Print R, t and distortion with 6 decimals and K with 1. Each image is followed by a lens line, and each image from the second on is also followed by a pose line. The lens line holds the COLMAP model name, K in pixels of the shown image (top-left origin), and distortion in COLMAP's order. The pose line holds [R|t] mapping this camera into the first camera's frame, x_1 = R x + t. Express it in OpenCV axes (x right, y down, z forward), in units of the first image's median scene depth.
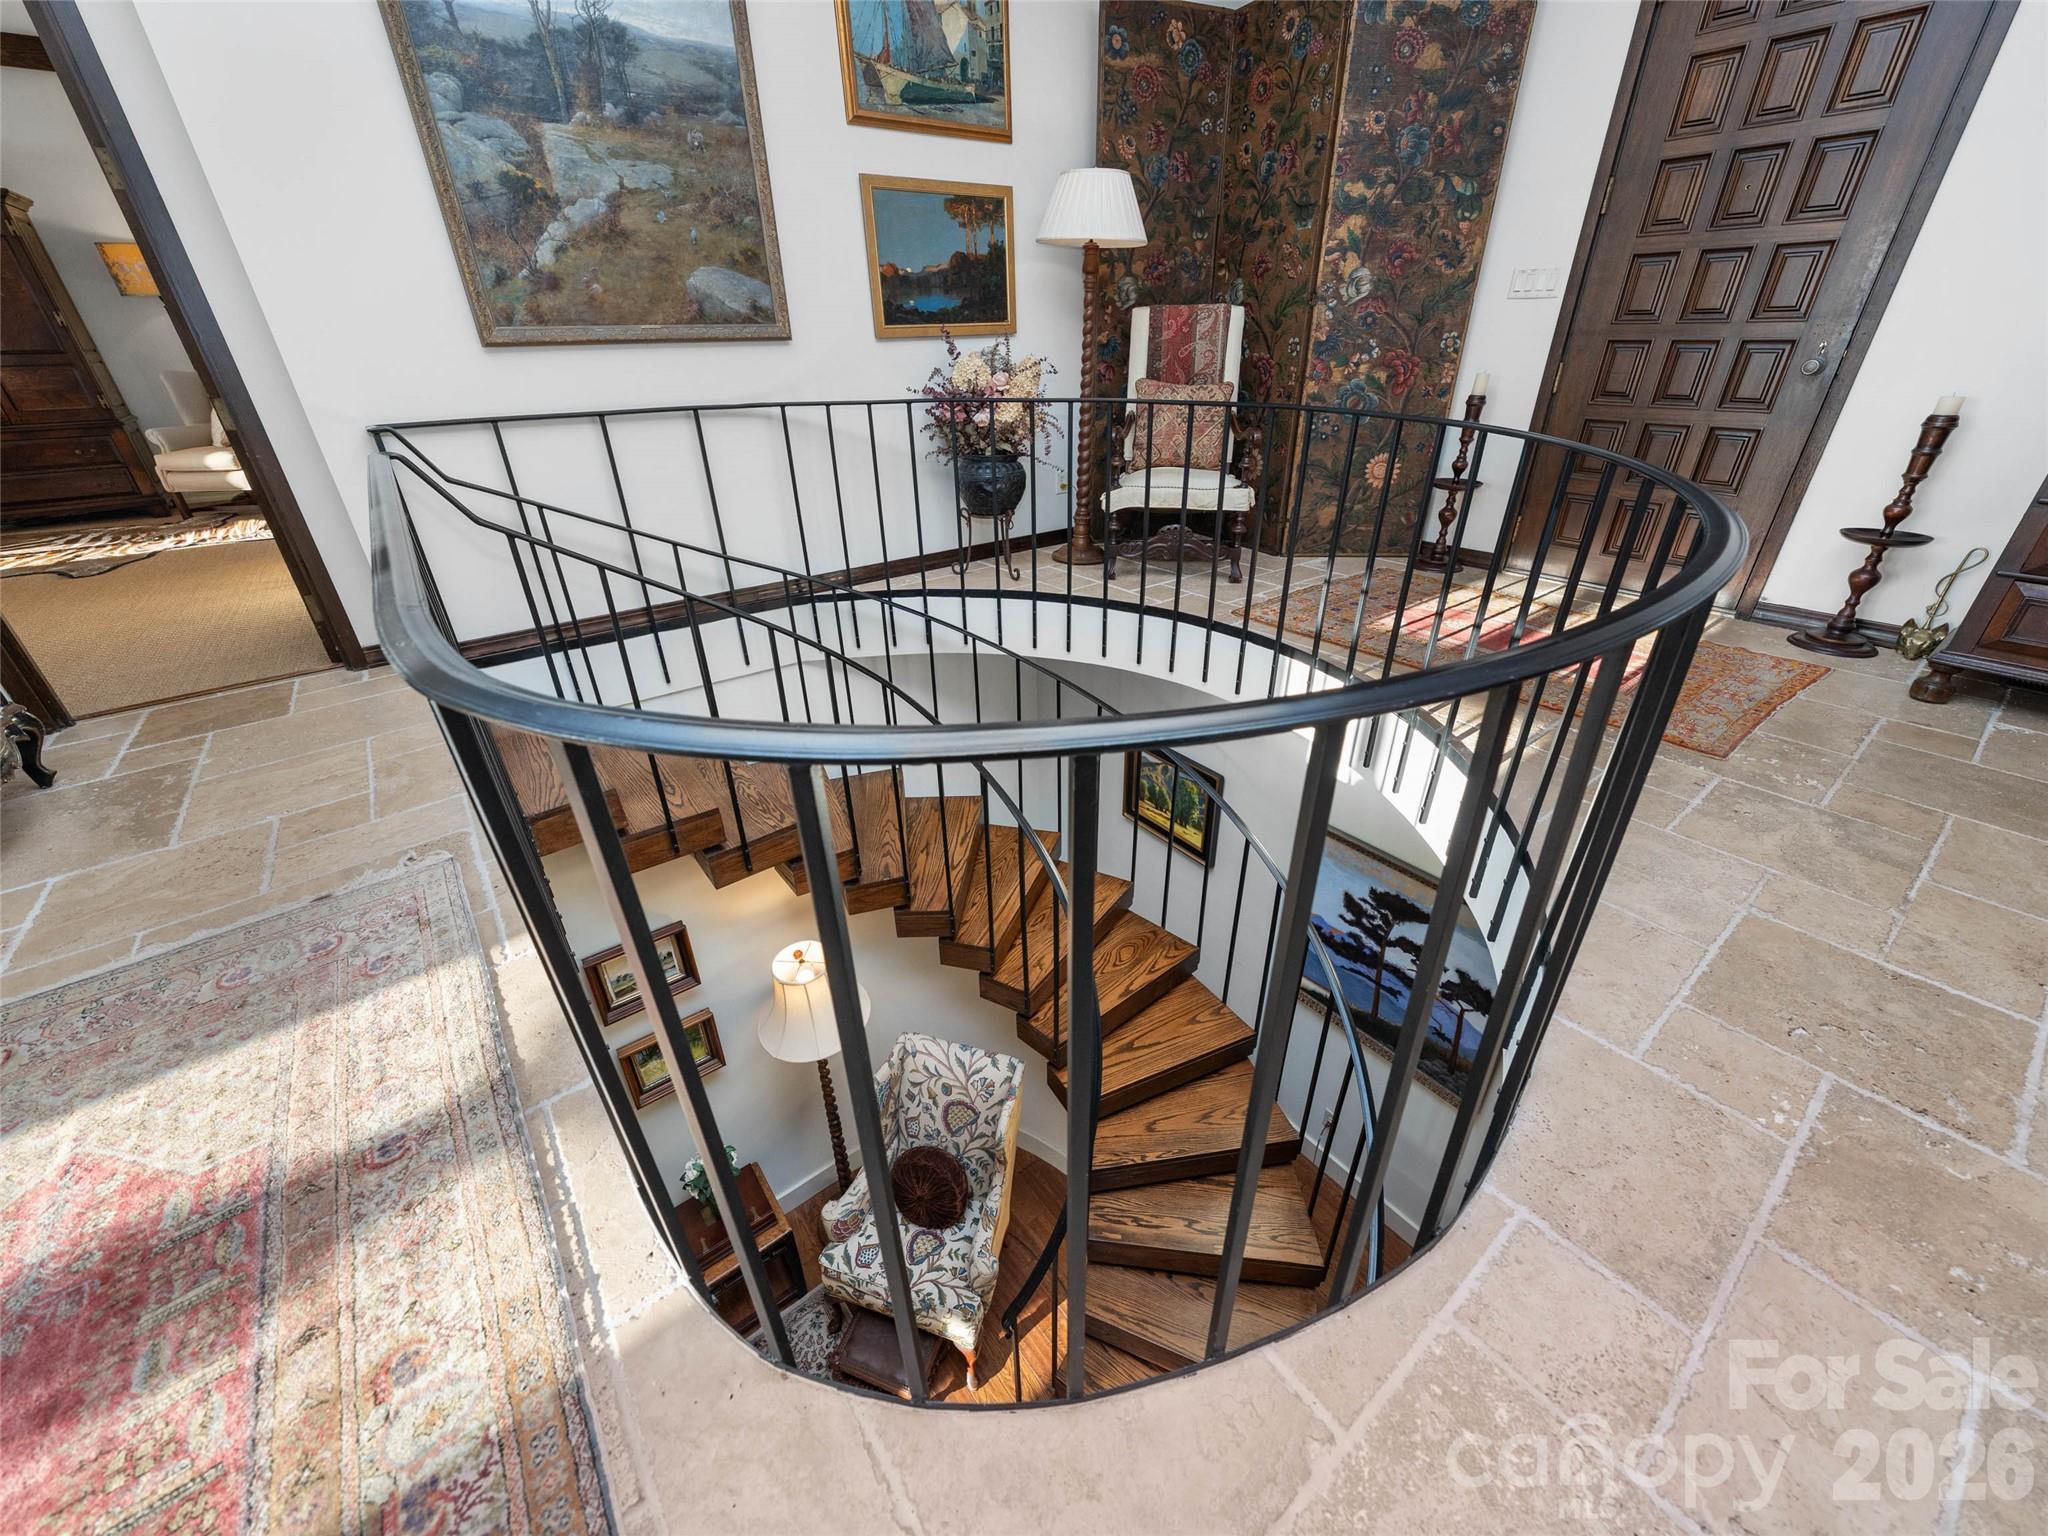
lens RADIAL K [[776.4, 0, 1025.5], [0, 776.4, 755.1], [0, 0, 1]] dist [-0.004671, -0.000232]
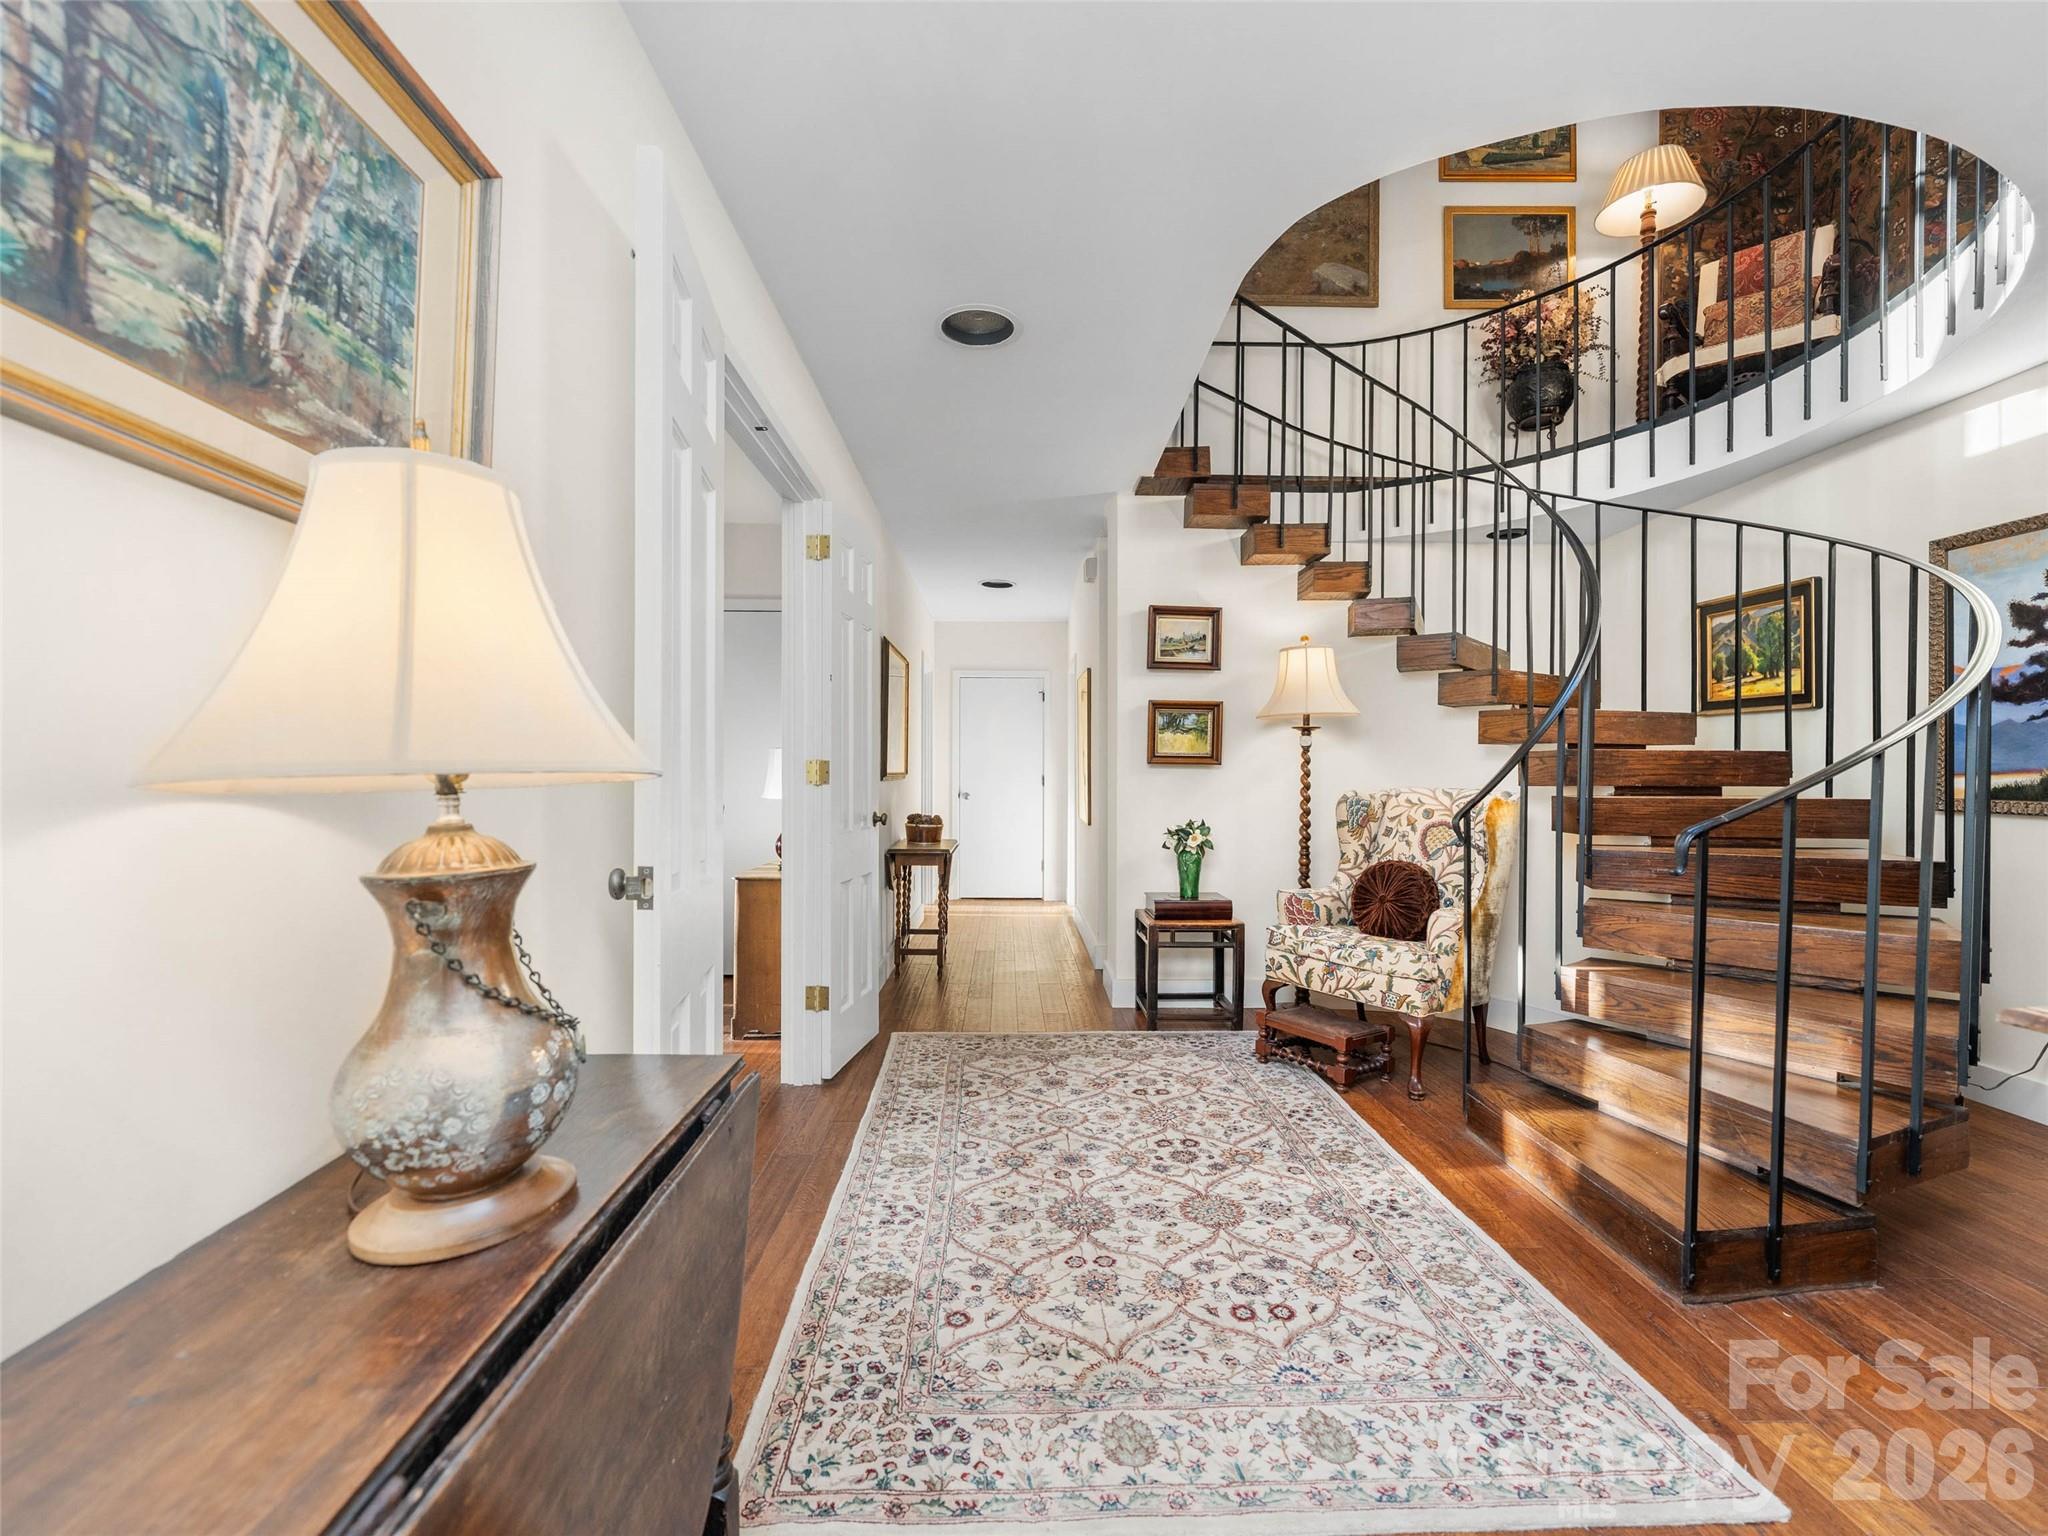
lens RADIAL K [[876.7, 0, 1023.4], [0, 876.7, 776.6], [0, 0, 1]] dist [-0.002721, -0.000007]
pose [[0.803344, 0.025618, -0.594963, 0.139590], [-0.301161, 0.879378, -0.368776, 0.938132], [0.513751, 0.475434, 0.714159, -0.054475]]
